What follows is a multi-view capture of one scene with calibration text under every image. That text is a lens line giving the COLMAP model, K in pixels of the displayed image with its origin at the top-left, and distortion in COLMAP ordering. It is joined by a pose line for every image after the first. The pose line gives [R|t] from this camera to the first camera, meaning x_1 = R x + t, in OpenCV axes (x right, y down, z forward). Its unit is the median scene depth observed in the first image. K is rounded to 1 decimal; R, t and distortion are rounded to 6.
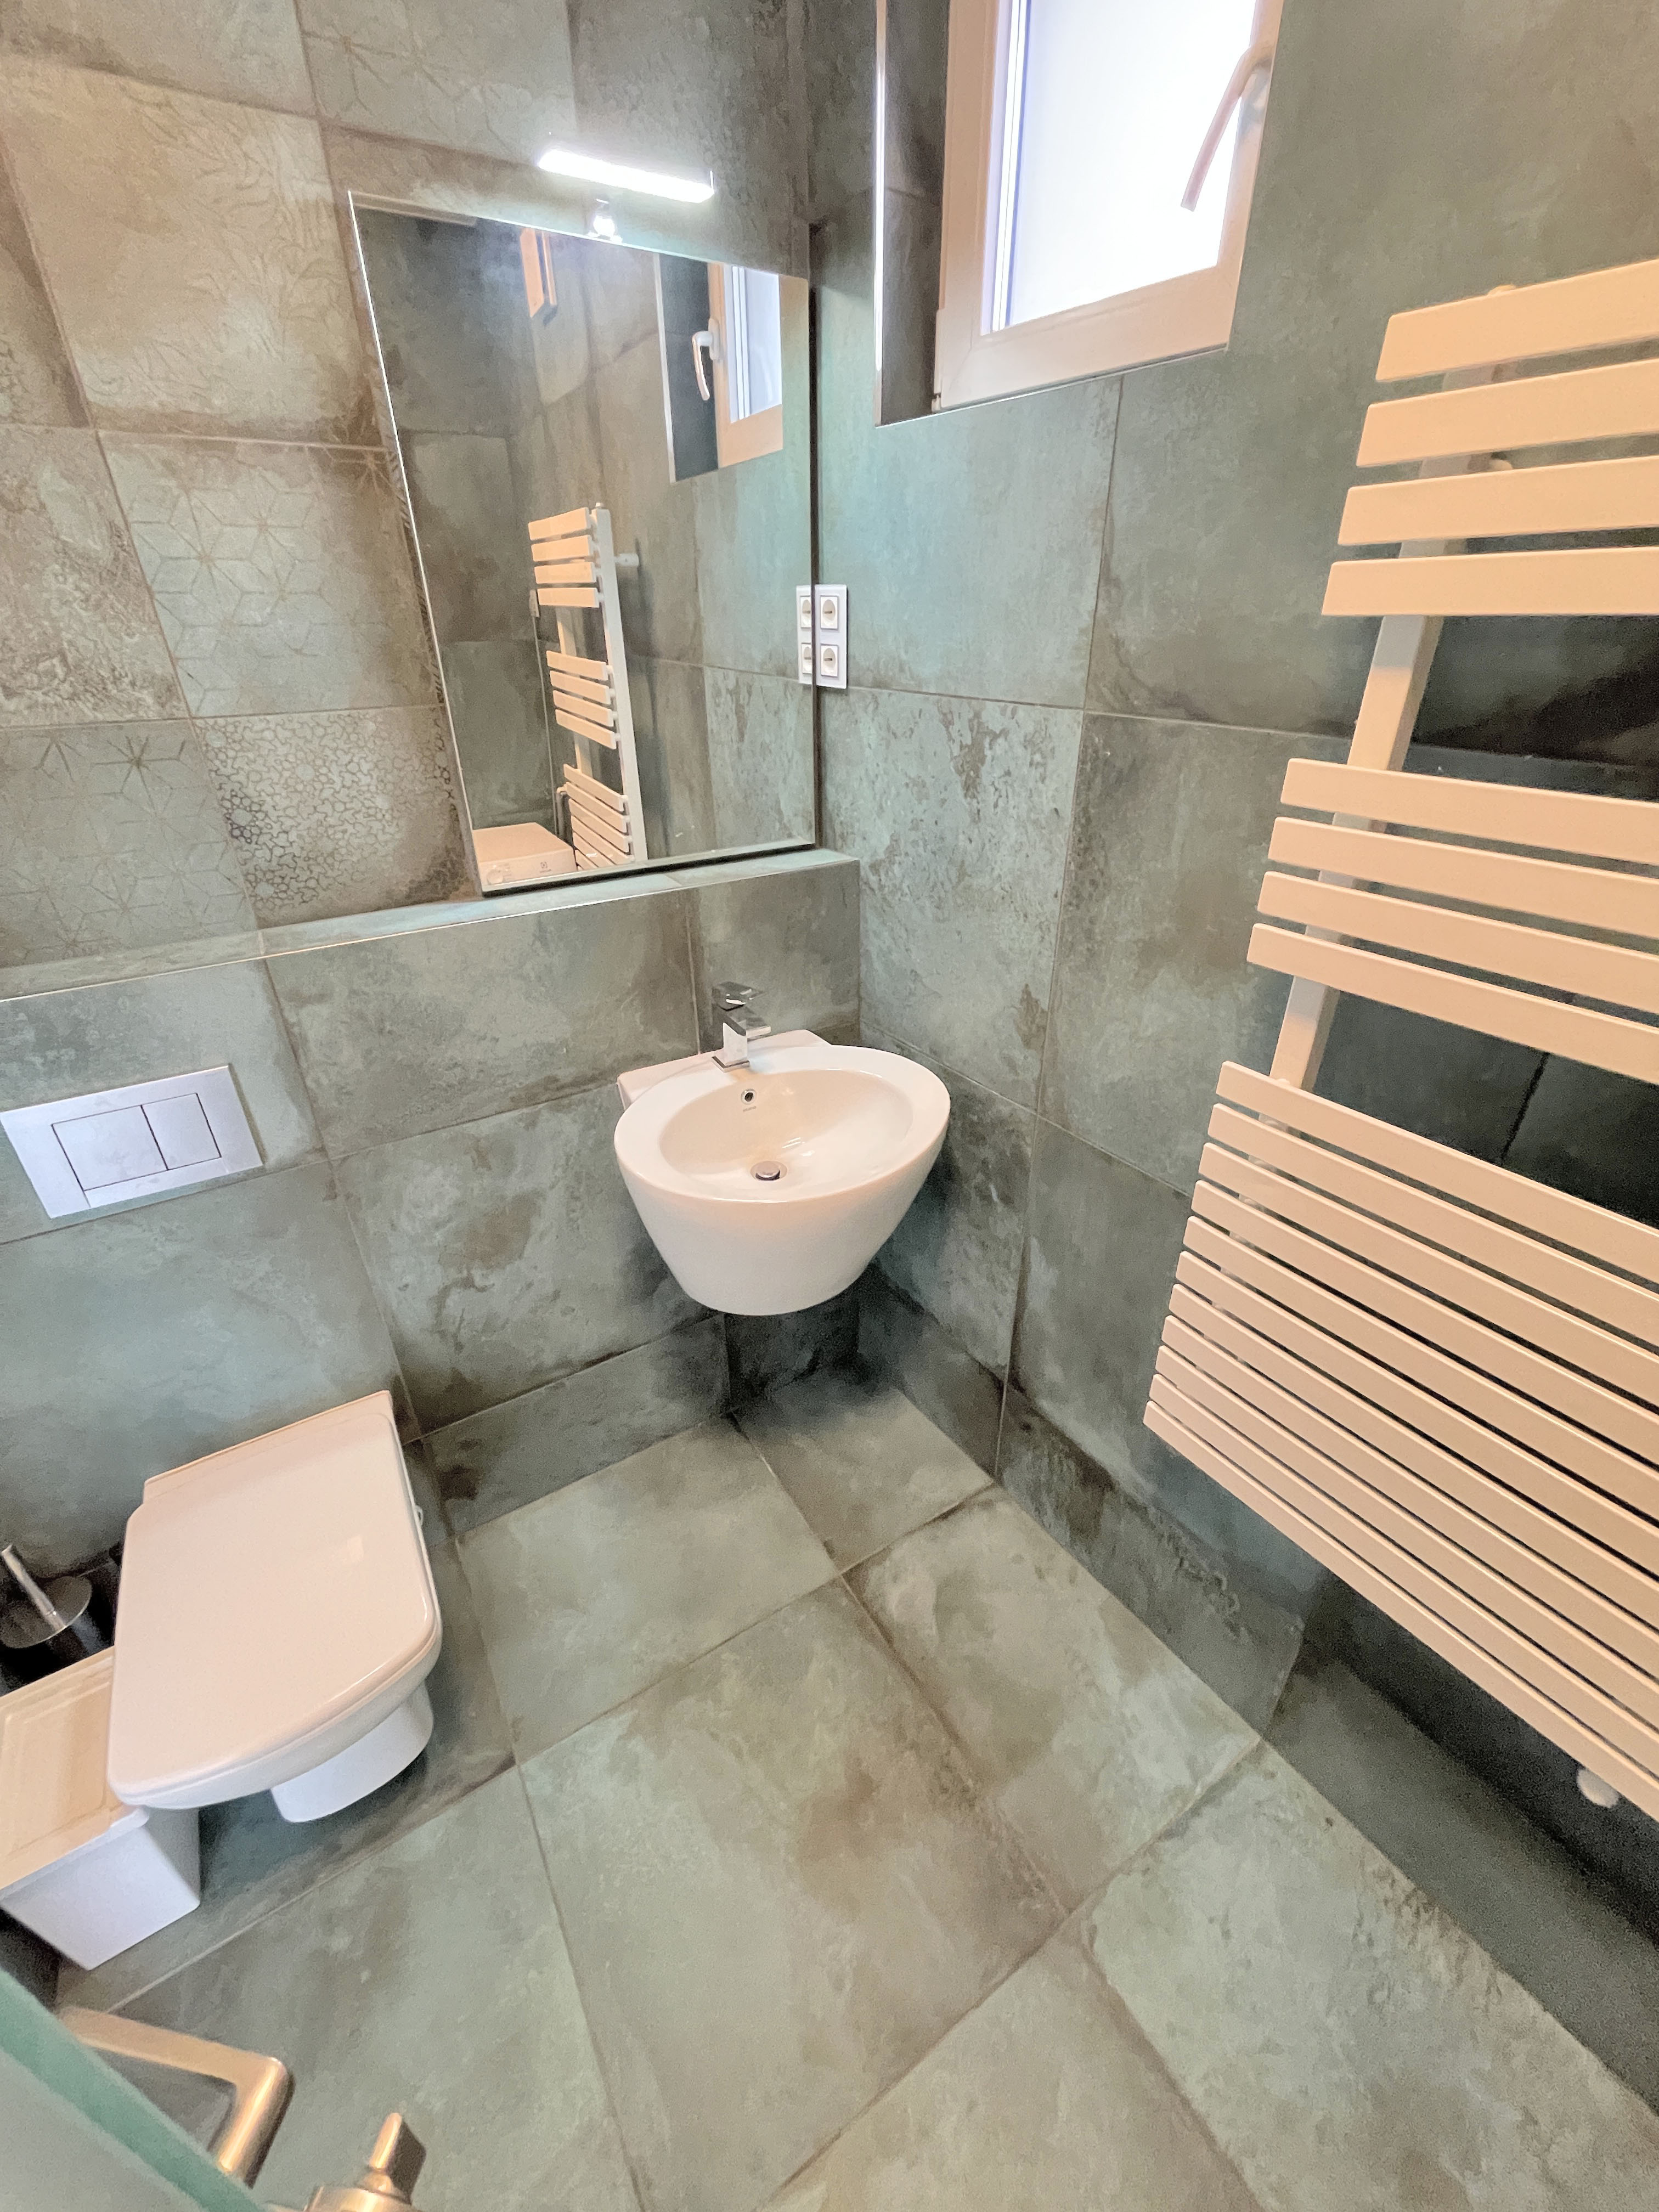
lens RADIAL K [[897.4, 0, 834.3], [0, 897.4, 1092.9], [0, 0, 1]] dist [-0.001618, 0.000449]
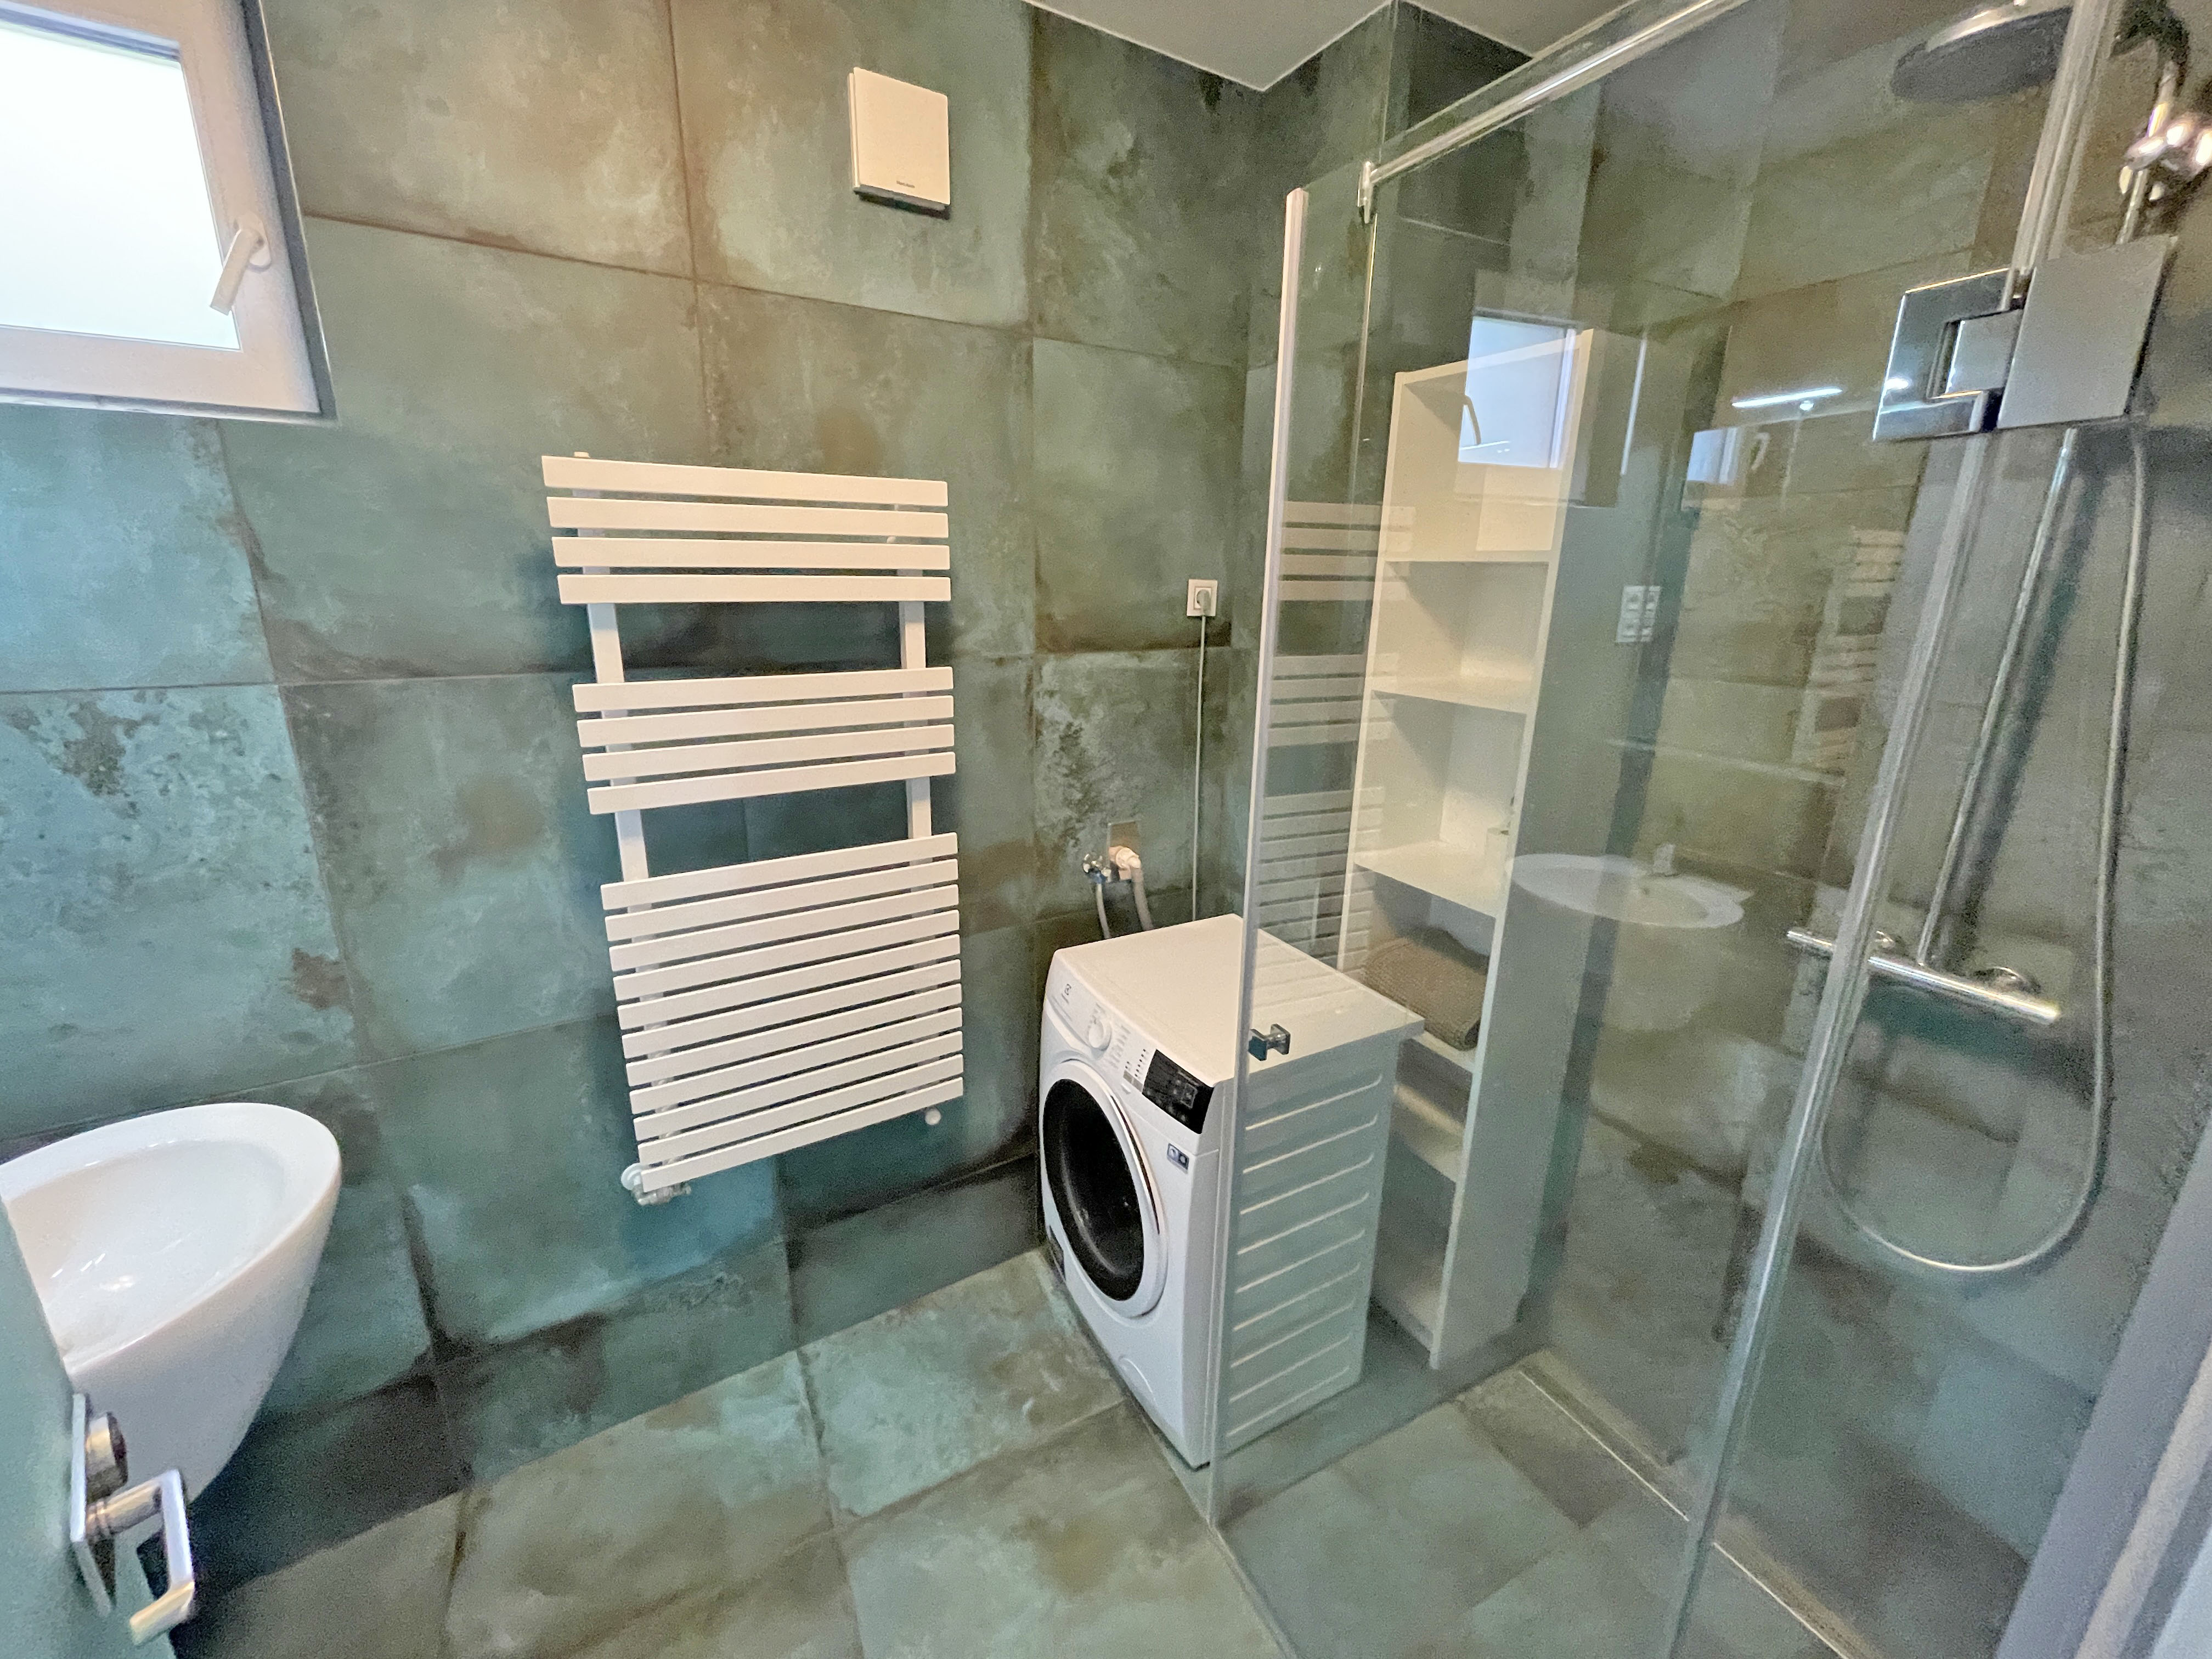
lens RADIAL K [[897.4, 0, 1096.4], [0, 897.4, 821.4], [0, 0, 1]] dist [-0.001618, 0.000449]
pose [[0.076440, -0.251463, 0.964844, -0.671624], [0.469194, 0.862912, 0.187725, -0.016408], [-0.879781, 0.438349, 0.183946, -0.005411]]
